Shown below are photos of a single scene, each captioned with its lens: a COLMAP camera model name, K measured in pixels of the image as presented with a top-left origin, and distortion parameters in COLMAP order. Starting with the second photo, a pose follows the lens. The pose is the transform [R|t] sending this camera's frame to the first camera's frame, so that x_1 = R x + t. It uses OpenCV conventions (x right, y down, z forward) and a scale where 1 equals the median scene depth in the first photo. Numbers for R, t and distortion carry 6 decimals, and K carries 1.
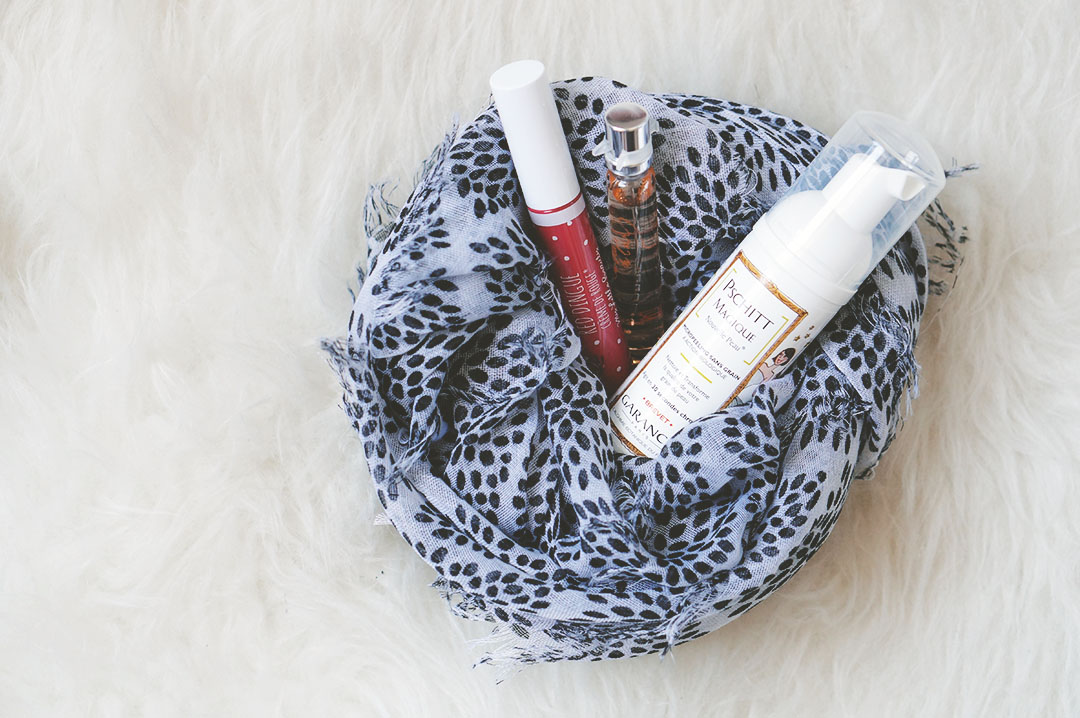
lens RADIAL K [[2618.3, 0, 511.1], [0, 2618.3, 359.0], [0, 0, 1]] dist [0.546288, 0.516661]
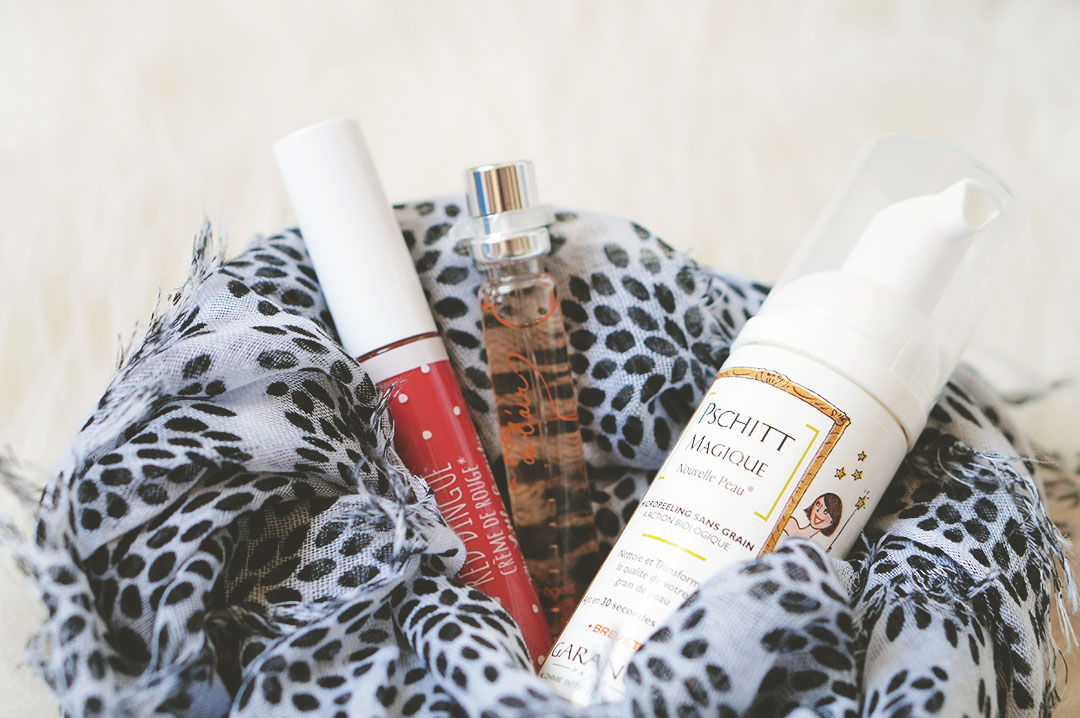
lens RADIAL K [[2618.3, 0, 511.1], [0, 2618.3, 359.0], [0, 0, 1]] dist [0.546288, 0.516661]
pose [[0.993866, -0.074045, 0.082143, -0.006971], [0.110010, 0.737899, -0.665885, 0.345550], [-0.011308, 0.670837, 0.741518, 0.562416]]
